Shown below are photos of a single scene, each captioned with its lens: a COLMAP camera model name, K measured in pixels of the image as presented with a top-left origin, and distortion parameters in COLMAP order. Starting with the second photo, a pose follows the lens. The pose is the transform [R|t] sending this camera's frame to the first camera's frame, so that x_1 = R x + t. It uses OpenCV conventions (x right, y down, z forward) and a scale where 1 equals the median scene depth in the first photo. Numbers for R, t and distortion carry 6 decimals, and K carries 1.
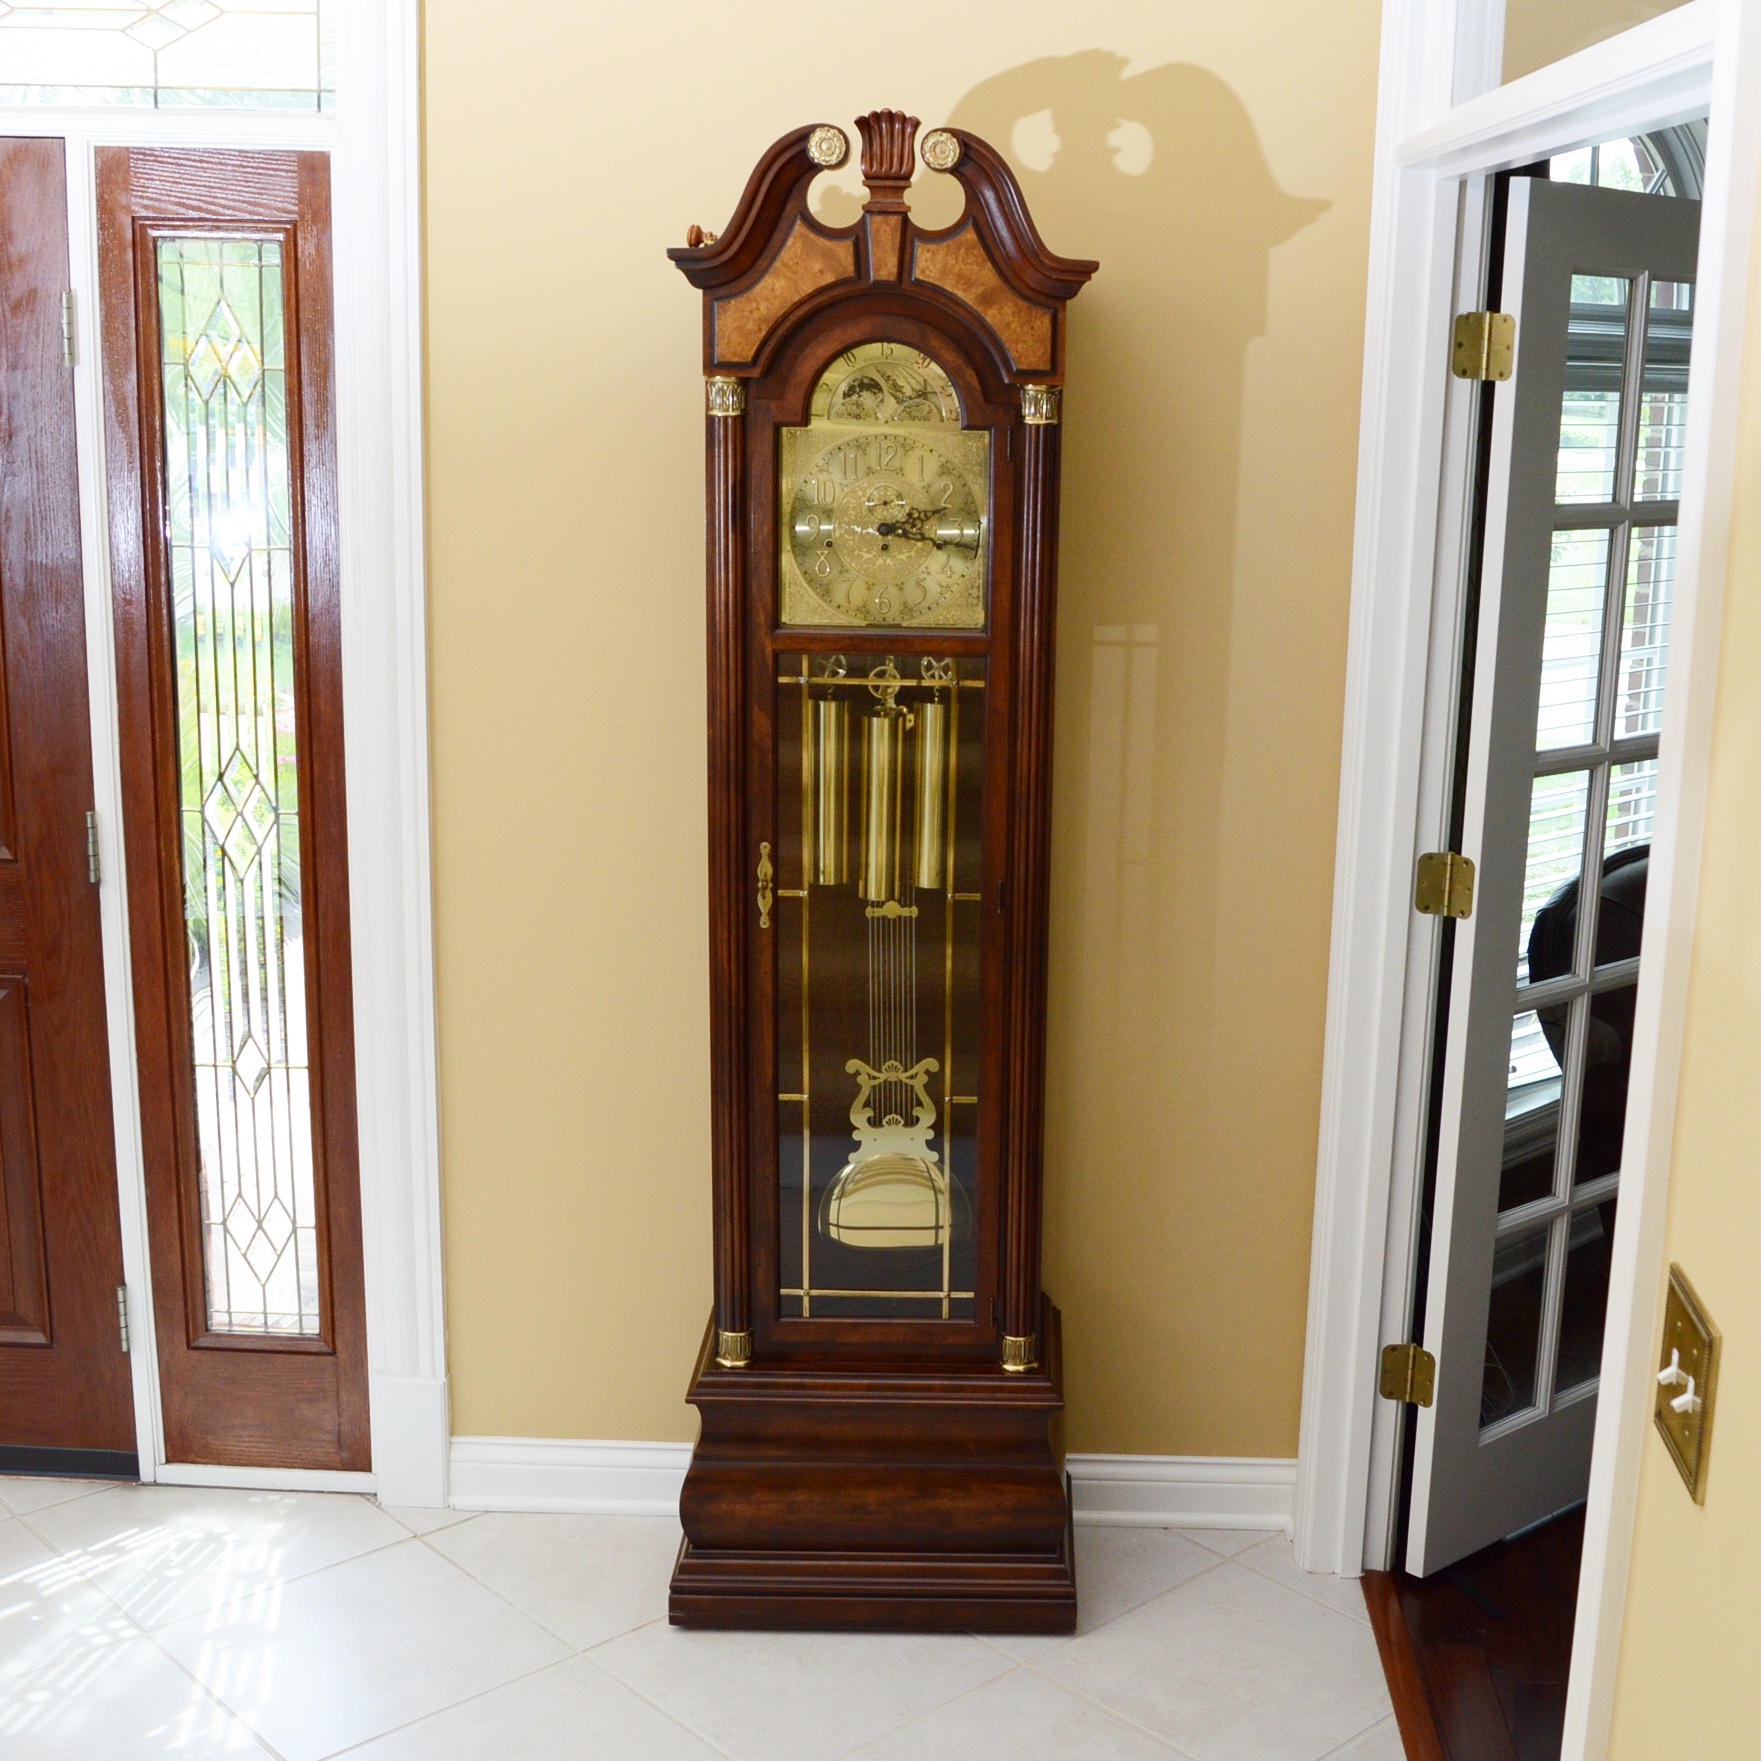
lens RADIAL K [[2602.0, 0, 1087.1], [0, 2602.0, 916.6], [0, 0, 1]] dist [-0.068808, 0.000000]
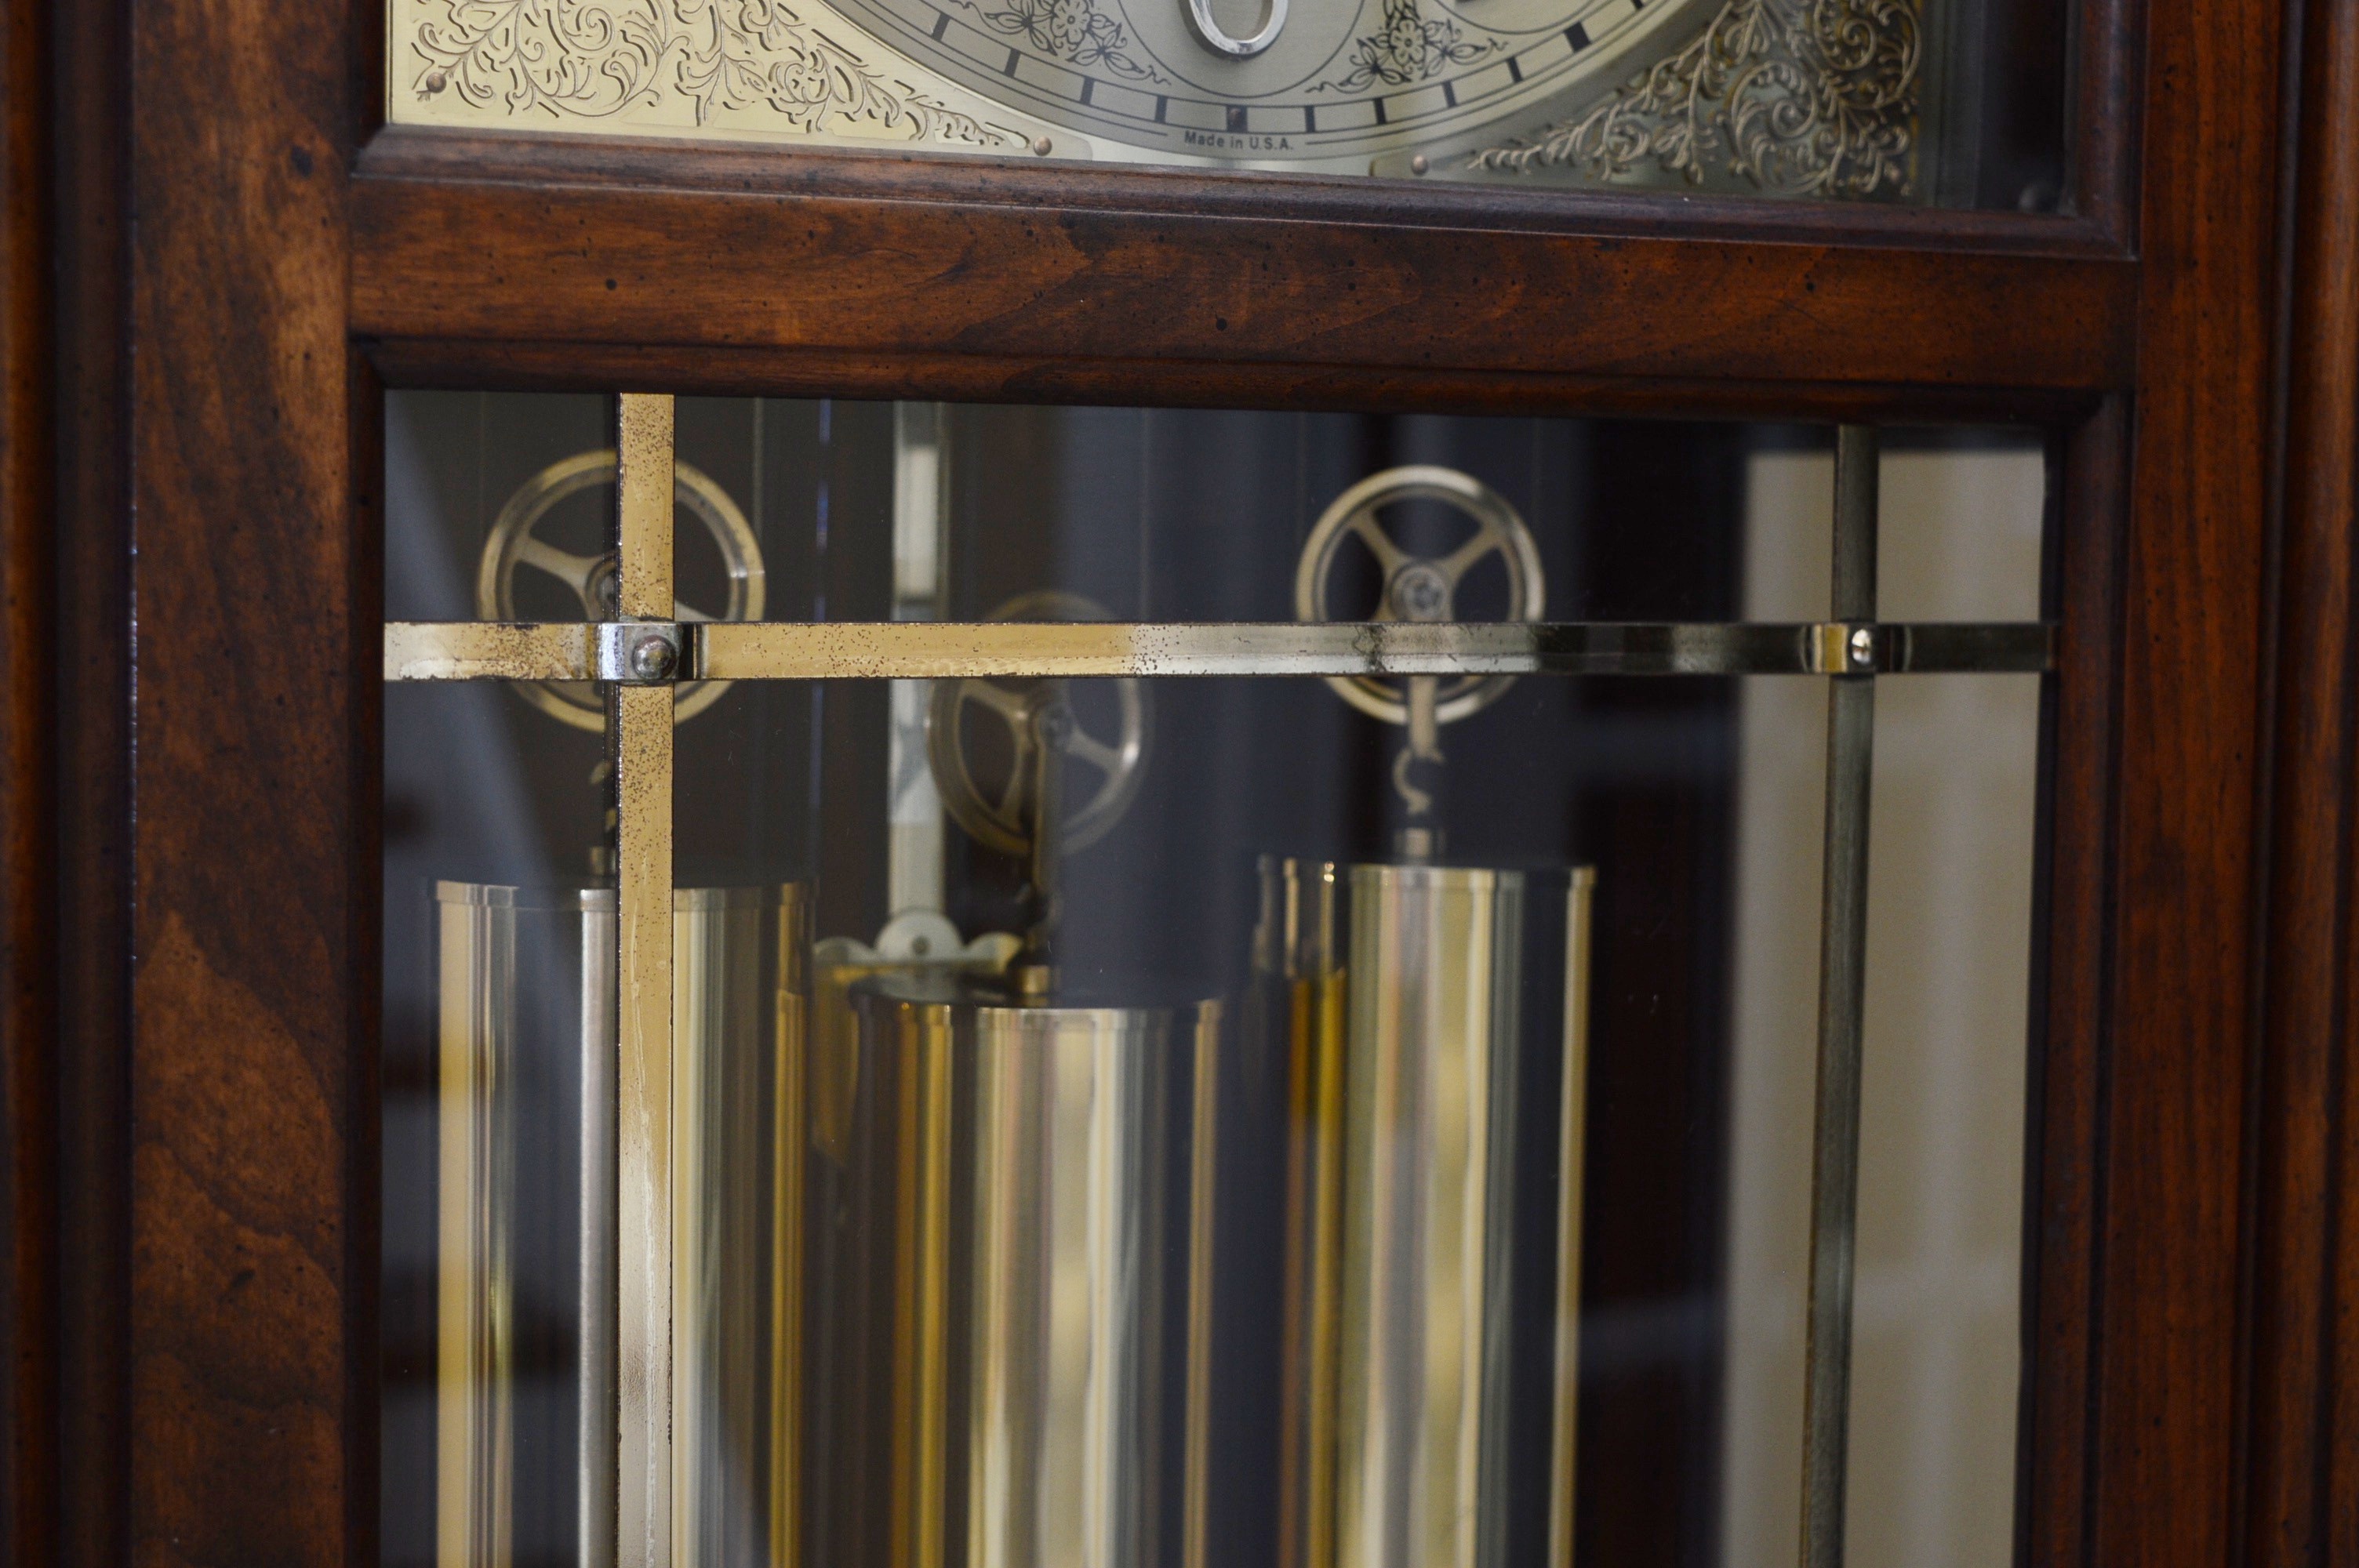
lens RADIAL K [[3958.9, 0, 1182.4], [0, 3958.9, 786.9], [0, 0, 1]] dist [-0.047484, 0.000000]
pose [[0.911412, -0.042289, 0.409316, -0.157313], [0.113034, 0.982171, -0.150214, -0.062249], [-0.395666, 0.183174, 0.899942, 0.881249]]
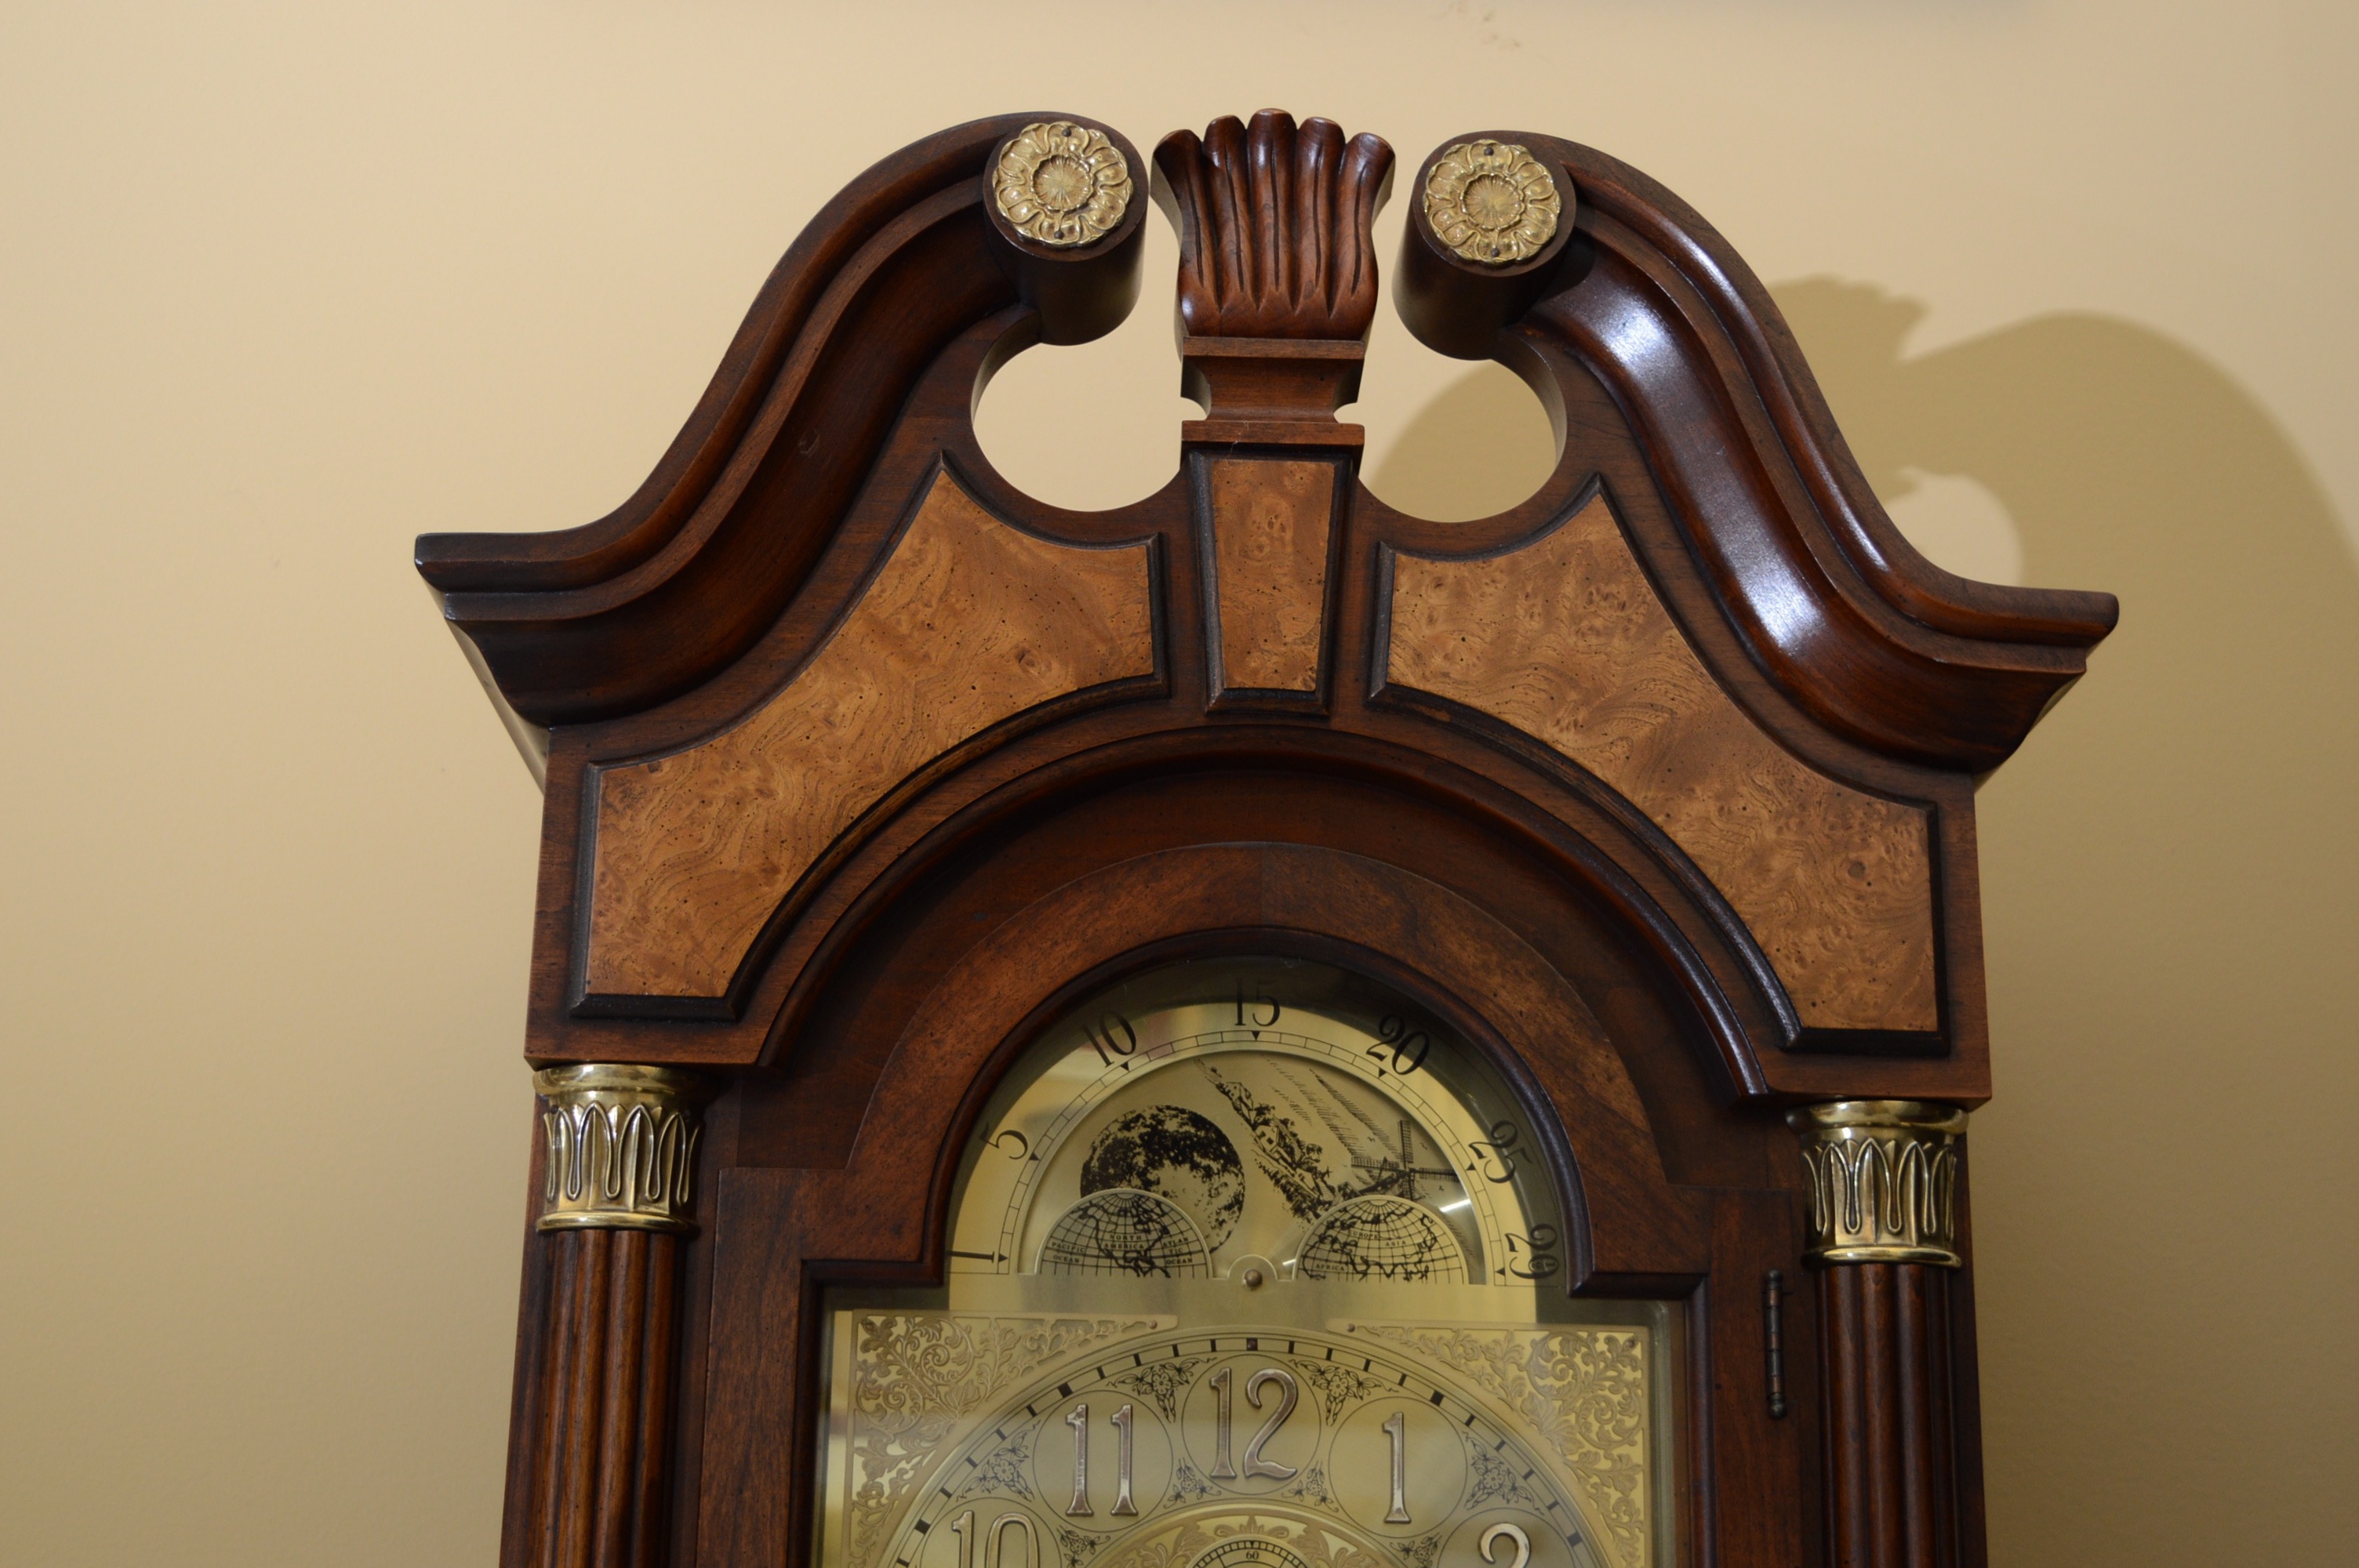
lens RADIAL K [[3221.0, 0, 1185.4], [0, 3221.0, 778.7], [0, 0, 1]] dist [-0.033491, 0.000000]
pose [[0.999915, -0.007220, 0.010850, -0.088390], [0.011823, 0.852803, -0.522099, -0.071700], [-0.005484, 0.522183, 0.852816, 0.721554]]
